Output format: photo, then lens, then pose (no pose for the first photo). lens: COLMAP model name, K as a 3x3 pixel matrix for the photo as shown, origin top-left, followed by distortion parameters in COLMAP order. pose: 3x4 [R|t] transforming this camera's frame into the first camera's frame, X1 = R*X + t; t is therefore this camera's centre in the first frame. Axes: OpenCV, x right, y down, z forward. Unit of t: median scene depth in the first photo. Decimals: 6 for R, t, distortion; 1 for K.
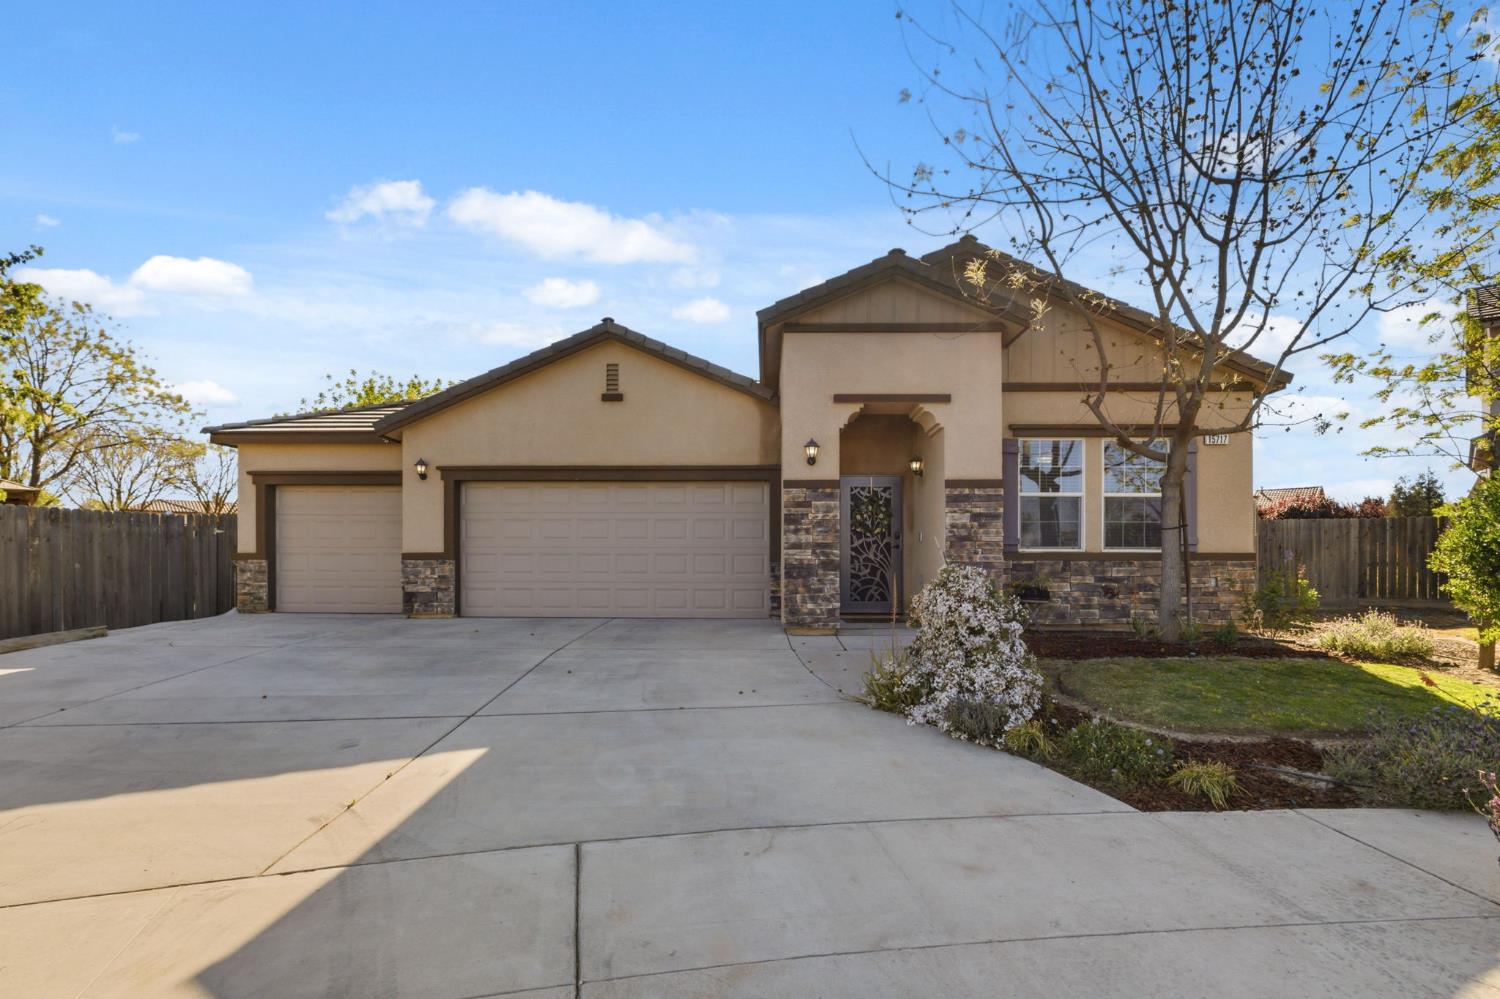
lens RADIAL K [[697.7, 0, 748.8], [0, 697.7, 575.6], [0, 0, 1]] dist [-0.010448, 0.000091]
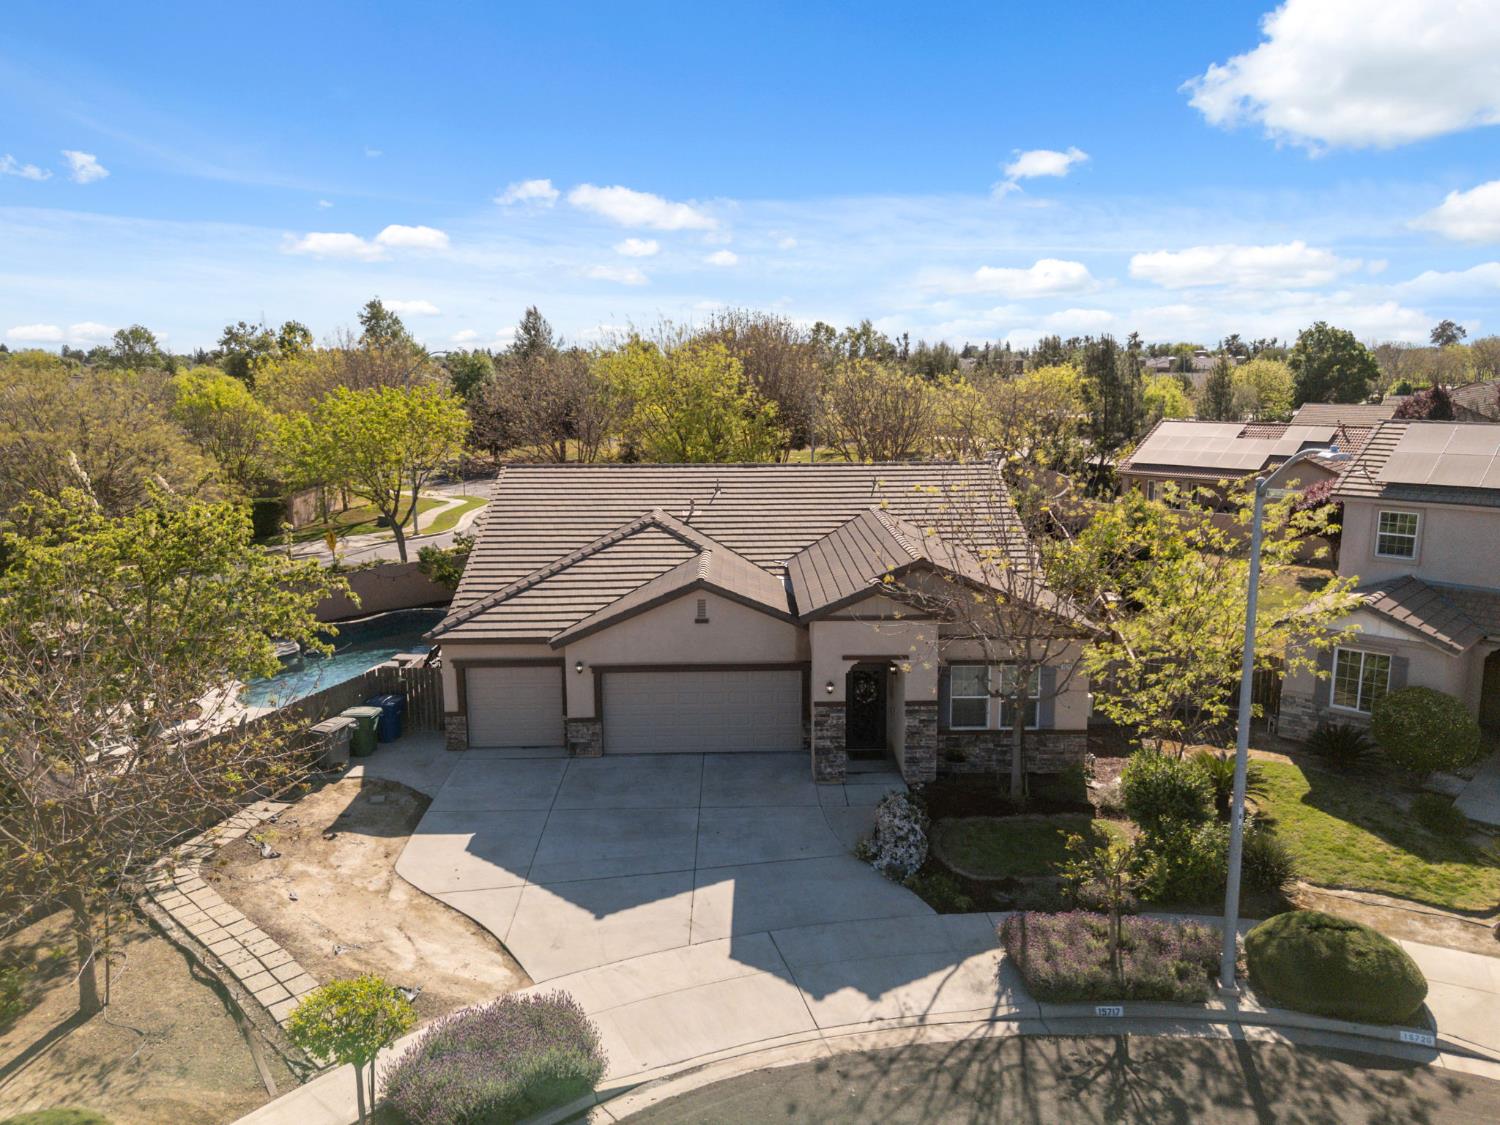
lens RADIAL K [[1087.0, 0, 750.0], [0, 1087.0, 562.5], [0, 0, 1]] dist [0.055880, -0.043523]
pose [[0.999357, -0.014814, 0.032641, -0.193283], [0.008831, 0.984290, 0.176341, -0.951261], [-0.034740, -0.175939, 0.983788, -1.608558]]
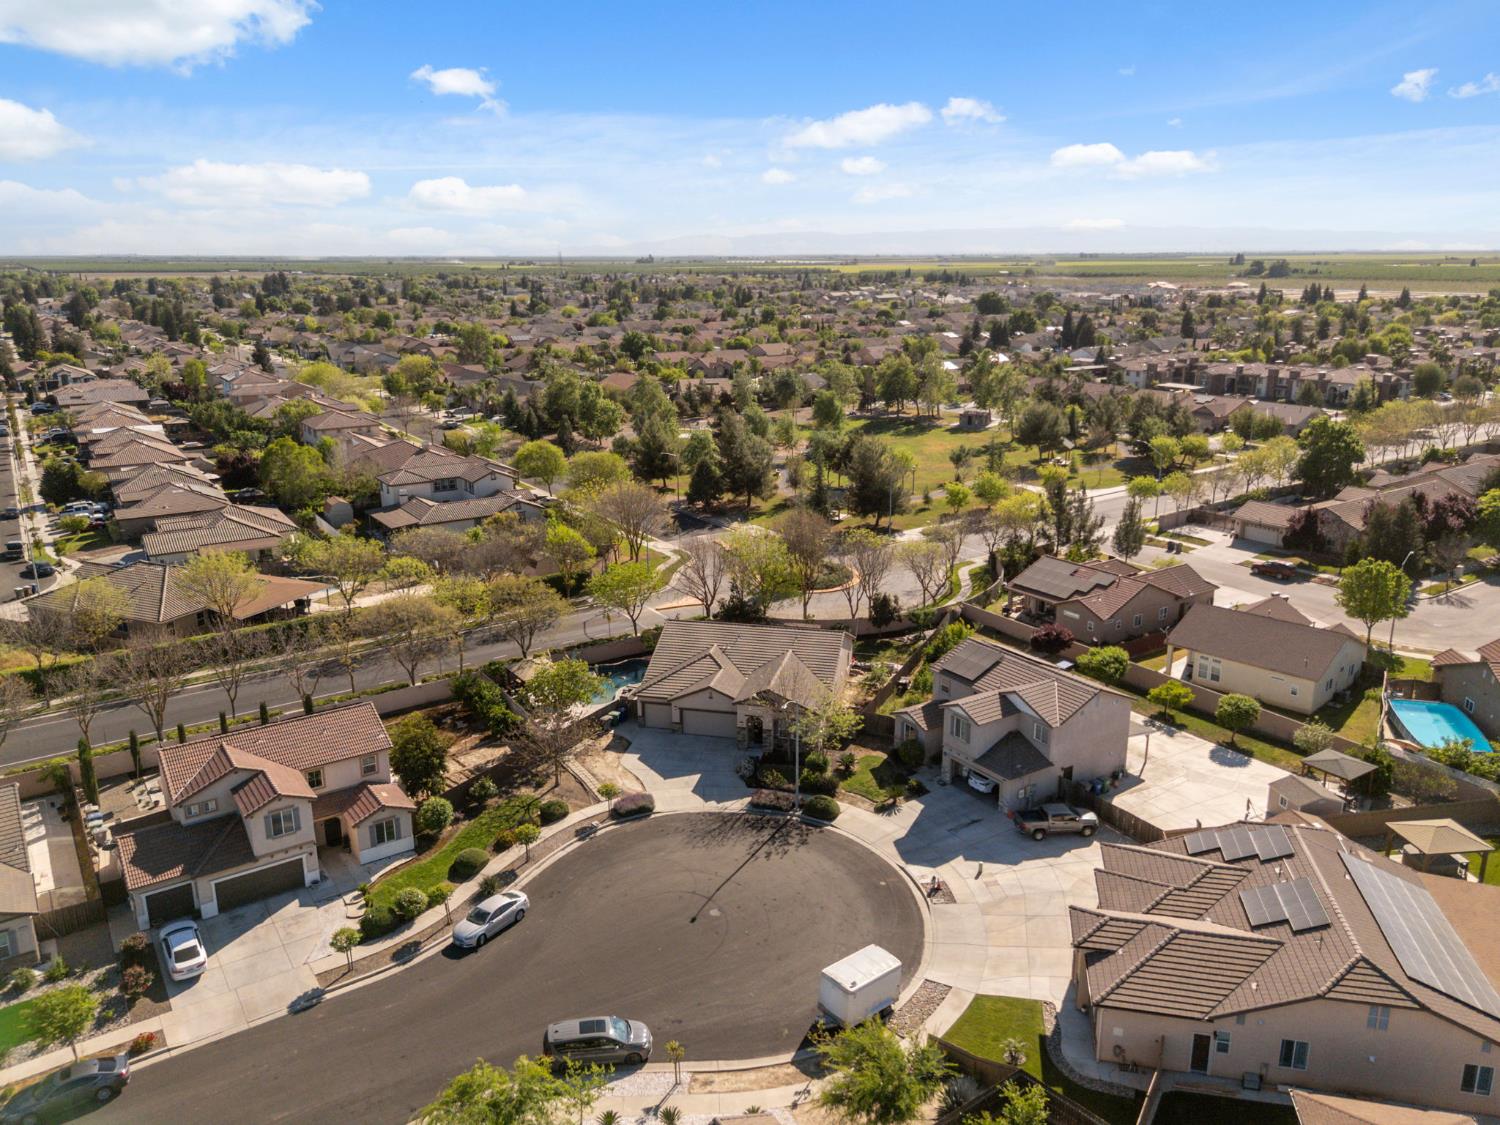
lens RADIAL K [[1040.8, 0, 750.0], [0, 1040.8, 562.5], [0, 0, 1]] dist [0.091747, -0.106345]
pose [[0.979621, 0.046658, -0.195360, 1.824574], [0.004586, 0.967195, 0.253995, -3.746914], [0.200802, -0.249715, 0.947270, -7.075960]]
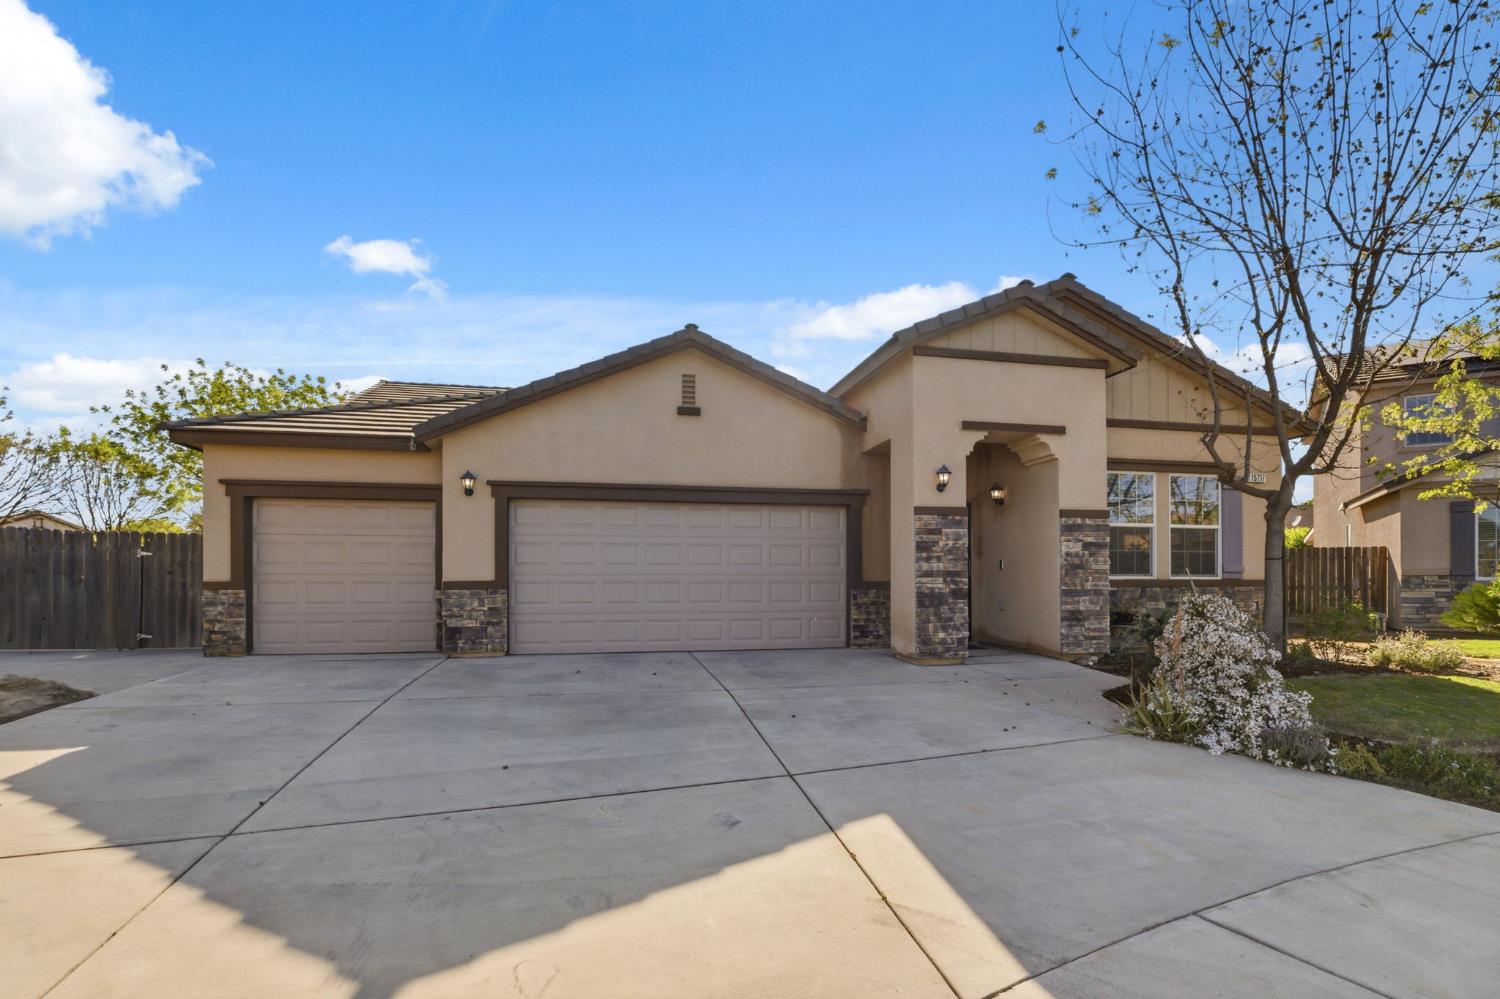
lens RADIAL K [[703.4, 0, 732.0], [0, 703.4, 597.0], [0, 0, 1]] dist [-0.011874, 0.000282]
pose [[0.973867, -0.008271, 0.226969, -0.412641], [0.008270, 0.999965, 0.000955, -0.013251], [-0.226969, 0.000947, 0.973901, 0.101345]]
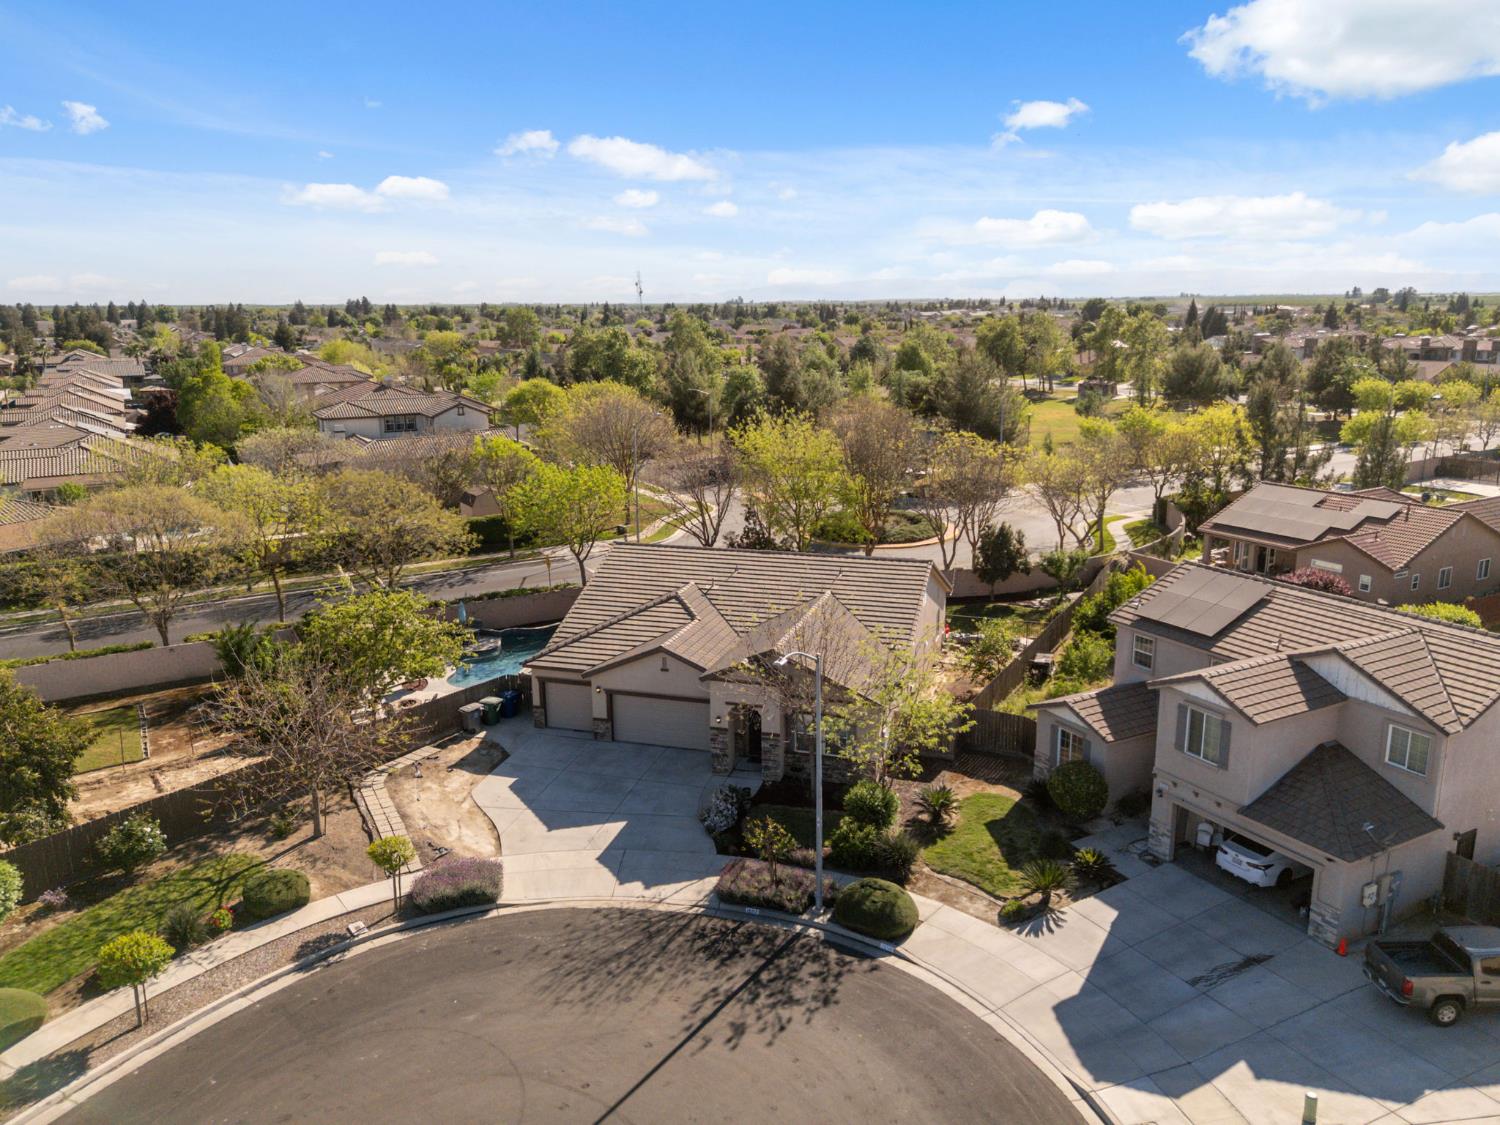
lens RADIAL K [[1087.0, 0, 750.0], [0, 1087.0, 562.5], [0, 0, 1]] dist [0.055880, -0.043523]
pose [[0.961127, 0.052953, -0.270981, 1.405888], [0.008936, 0.974957, 0.222214, -1.823738], [0.275962, -0.215997, 0.936584, -3.113311]]
